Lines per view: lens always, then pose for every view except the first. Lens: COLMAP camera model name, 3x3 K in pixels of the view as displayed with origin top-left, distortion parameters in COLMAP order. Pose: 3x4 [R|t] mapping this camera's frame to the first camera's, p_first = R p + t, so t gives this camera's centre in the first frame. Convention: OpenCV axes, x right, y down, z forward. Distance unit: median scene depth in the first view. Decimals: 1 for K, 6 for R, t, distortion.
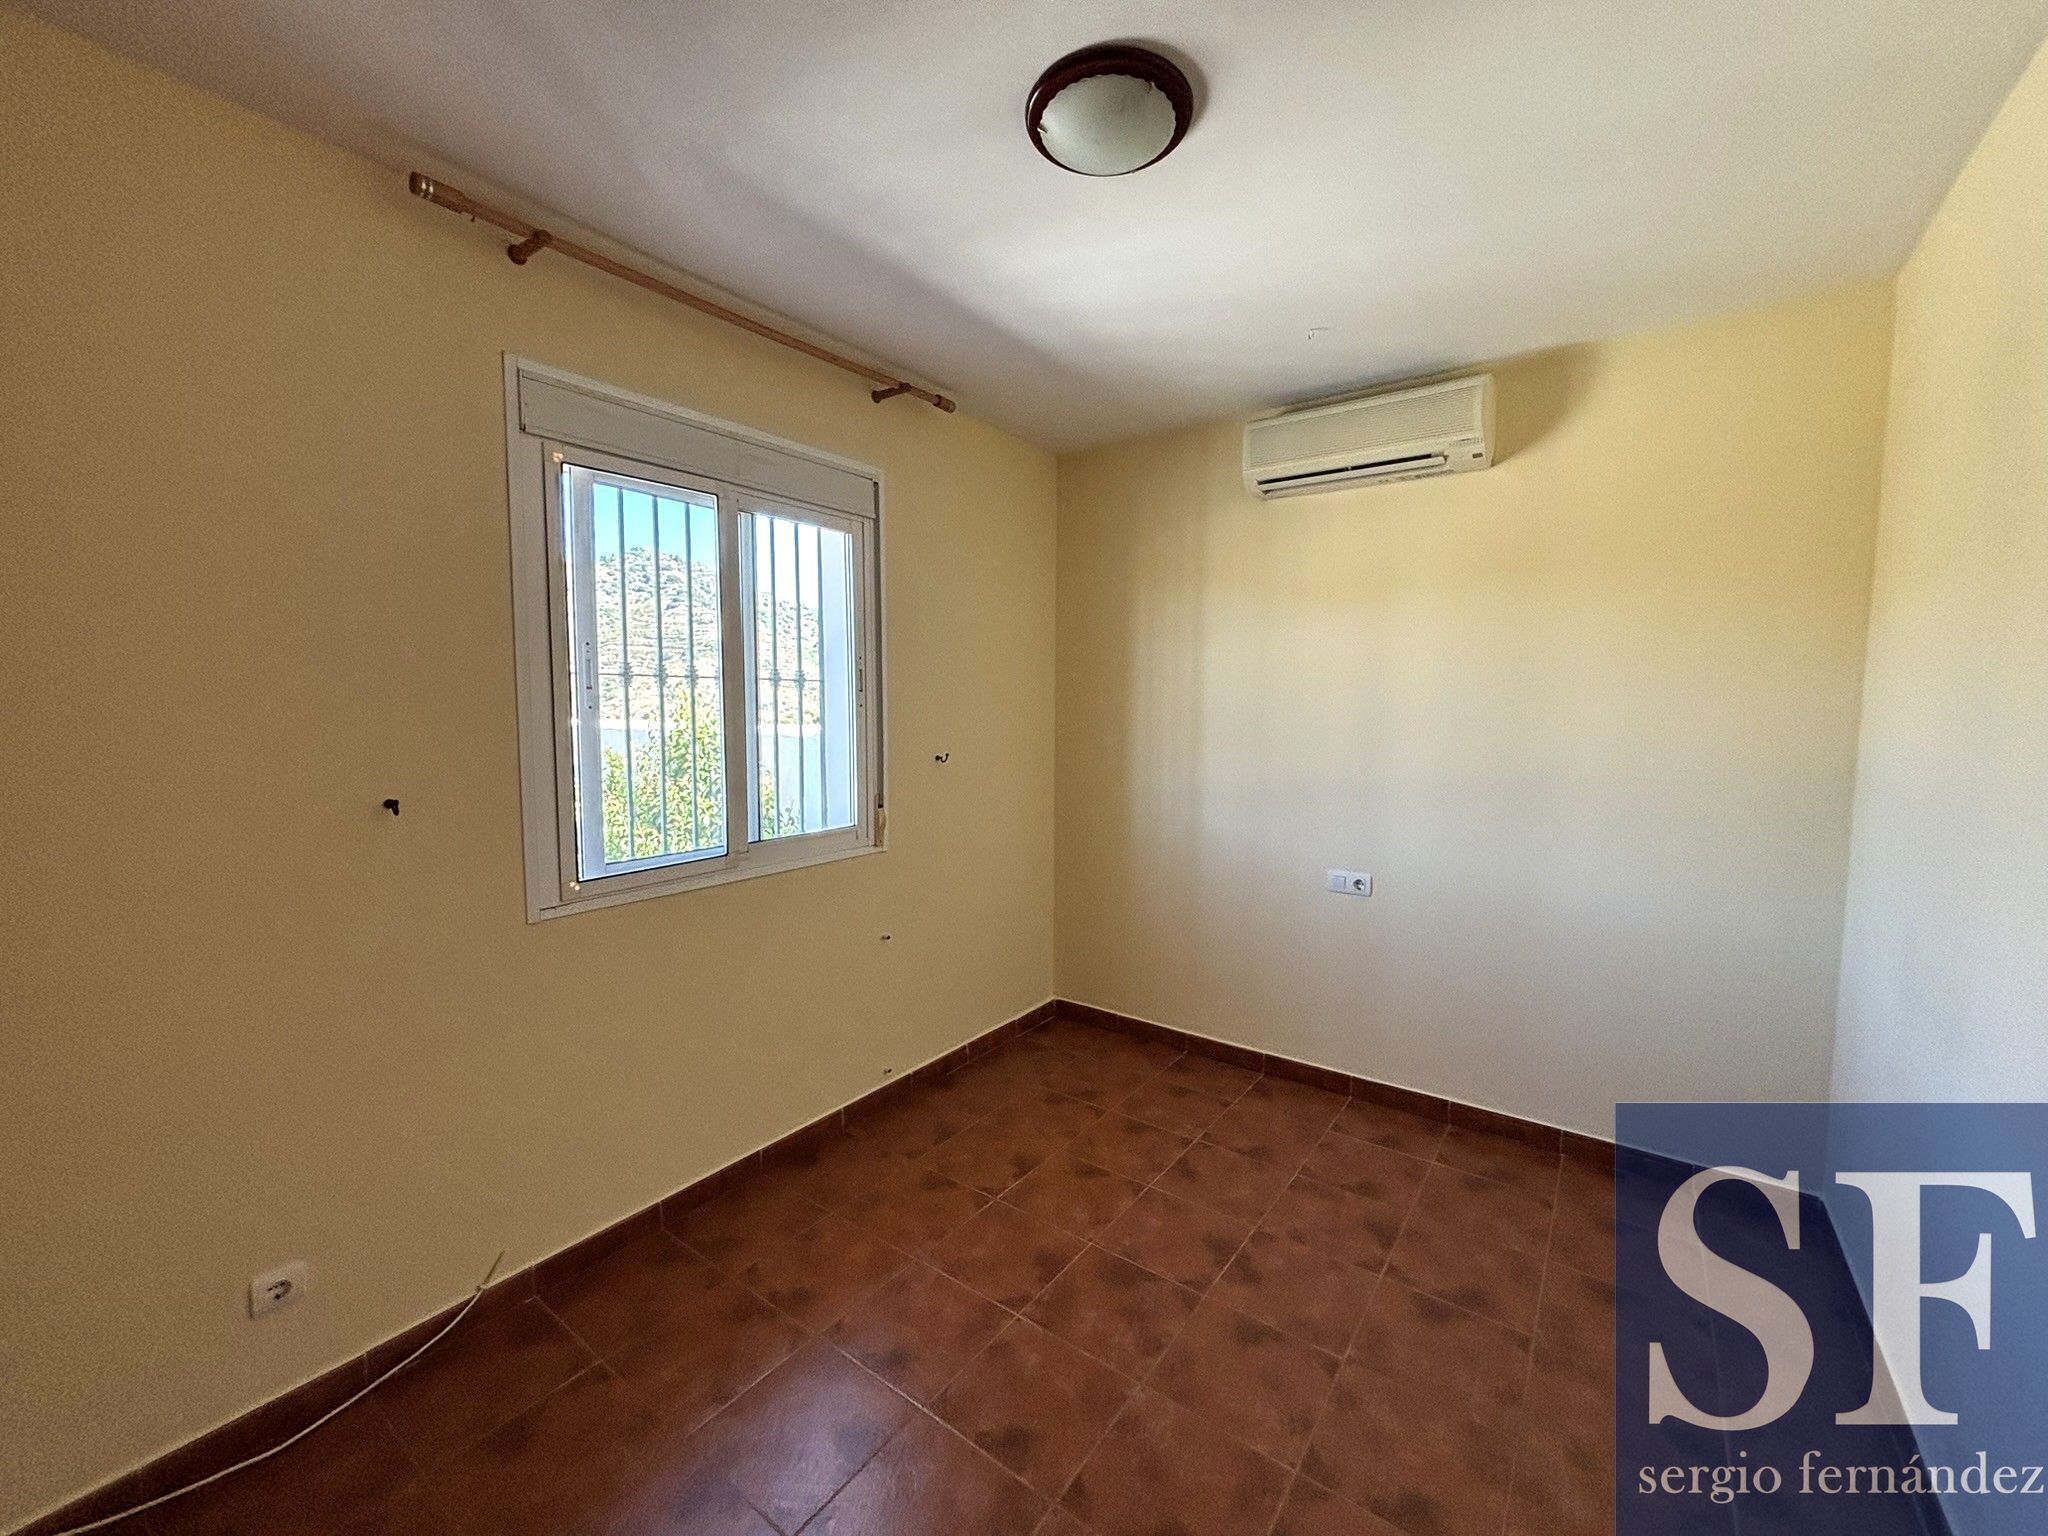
lens RADIAL K [[809.1, 0, 1024.0], [0, 809.1, 768.0], [0, 0, 1]] dist [0.004164, 0.000319]
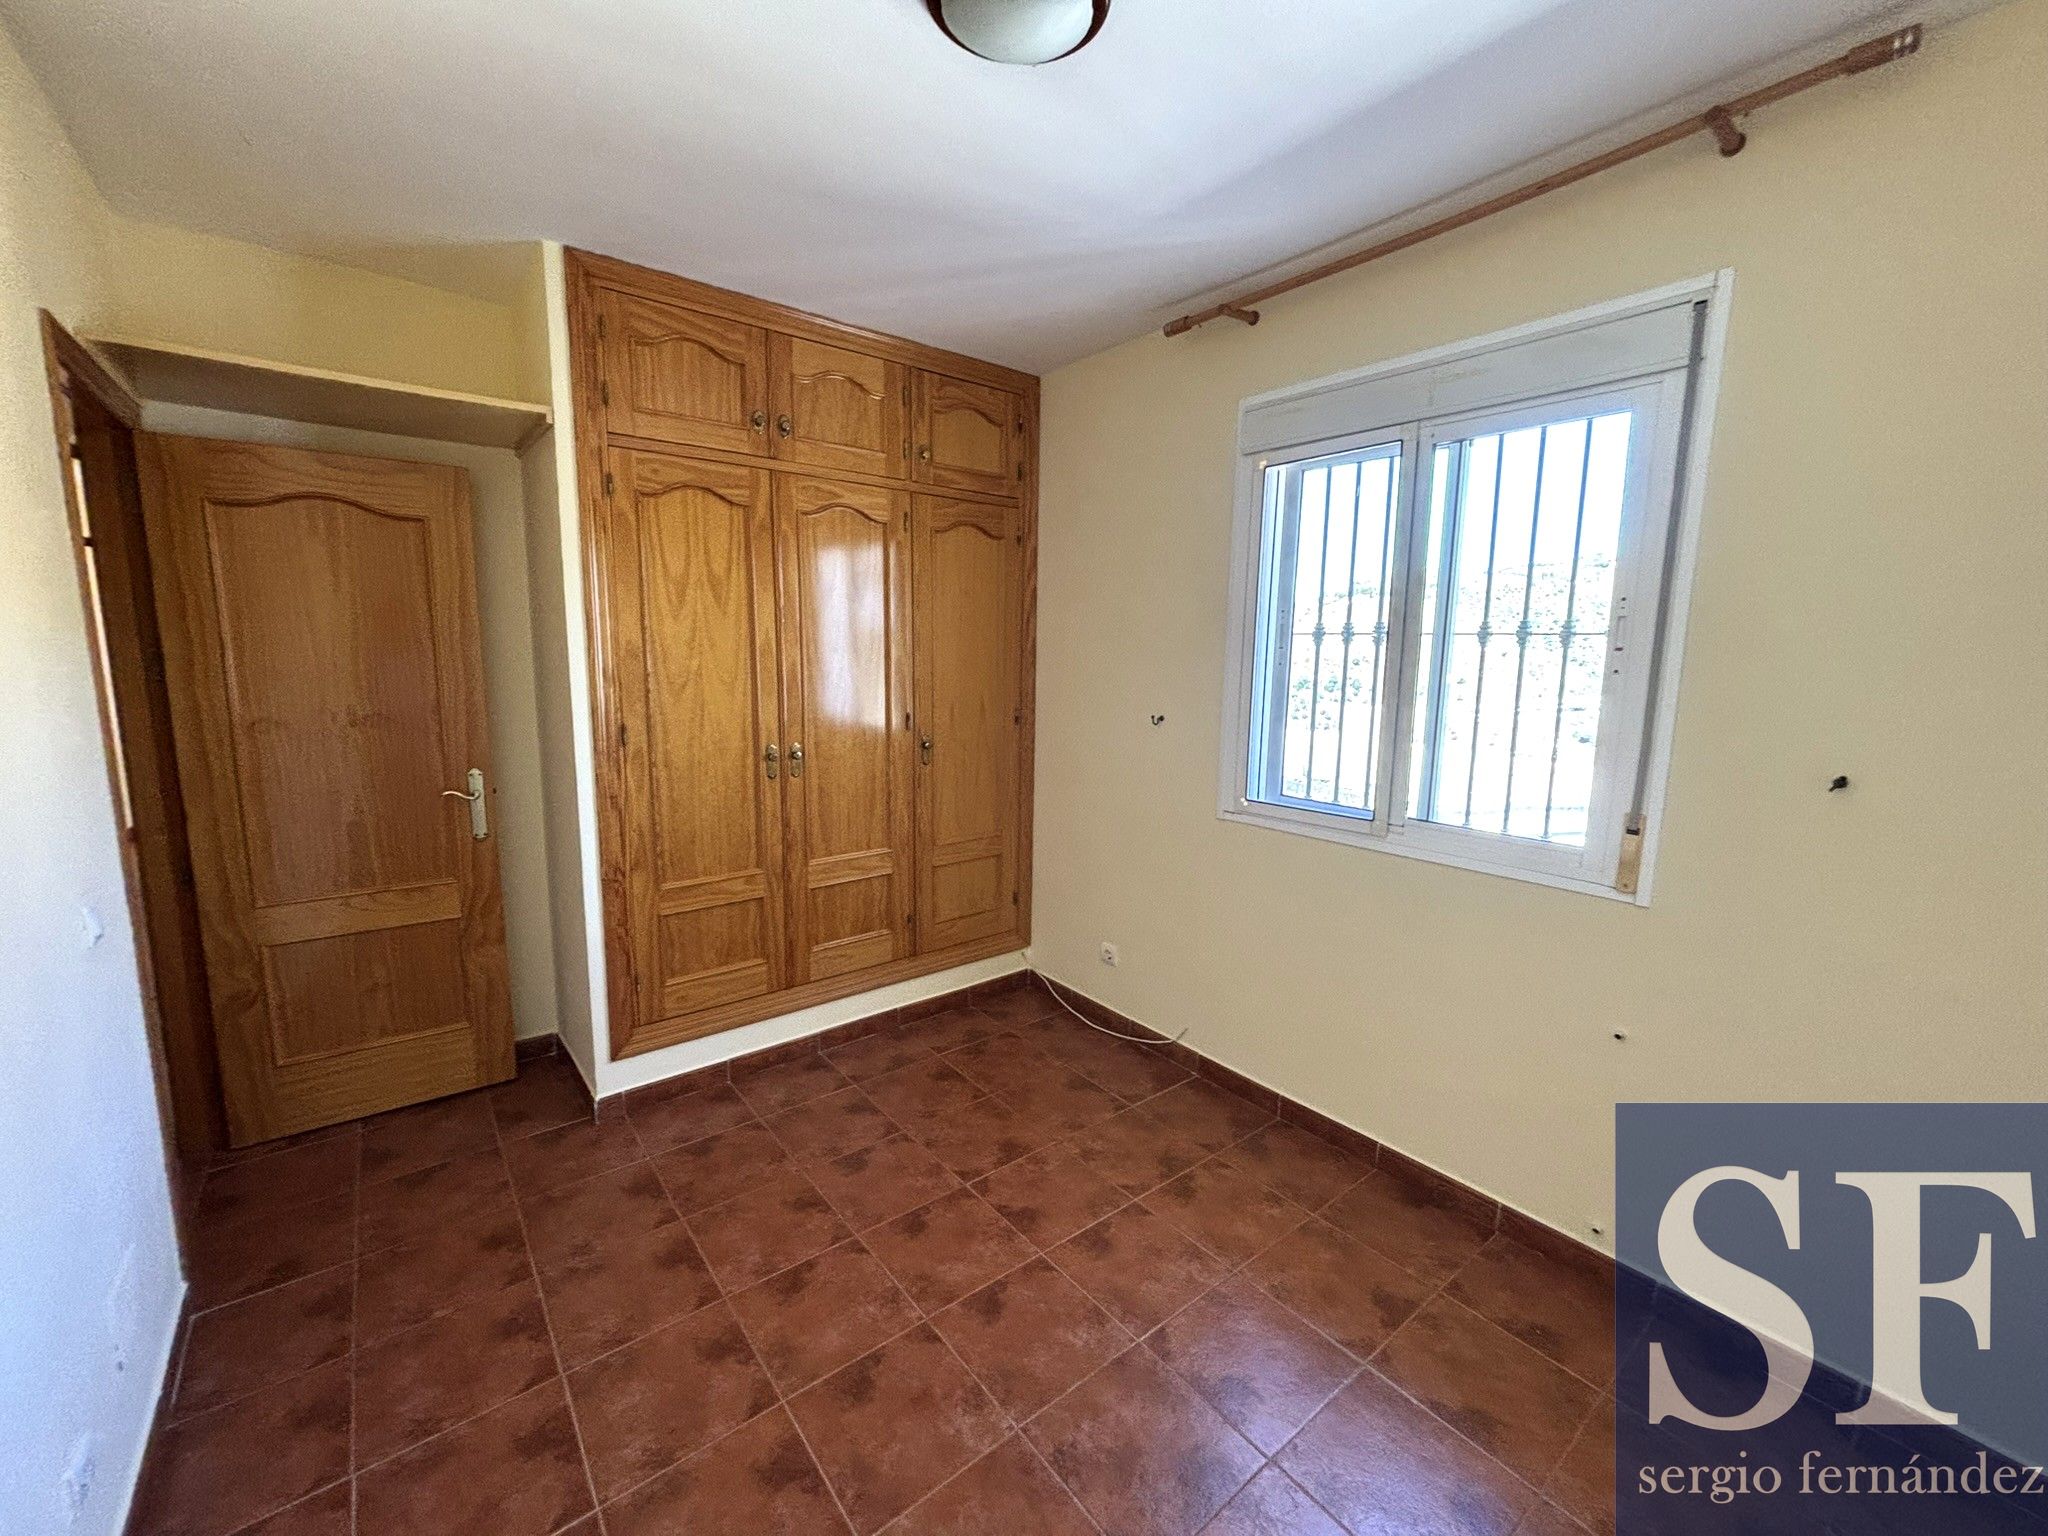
lens RADIAL K [[820.1, 0, 1032.3], [0, 820.1, 766.3], [0, 0, 1]] dist [-0.002068, -0.000295]
pose [[-0.239969, 0.134957, -0.961354, 0.694707], [-0.095319, 0.982229, 0.161681, -0.079214], [0.966090, 0.130433, -0.222841, 0.857510]]
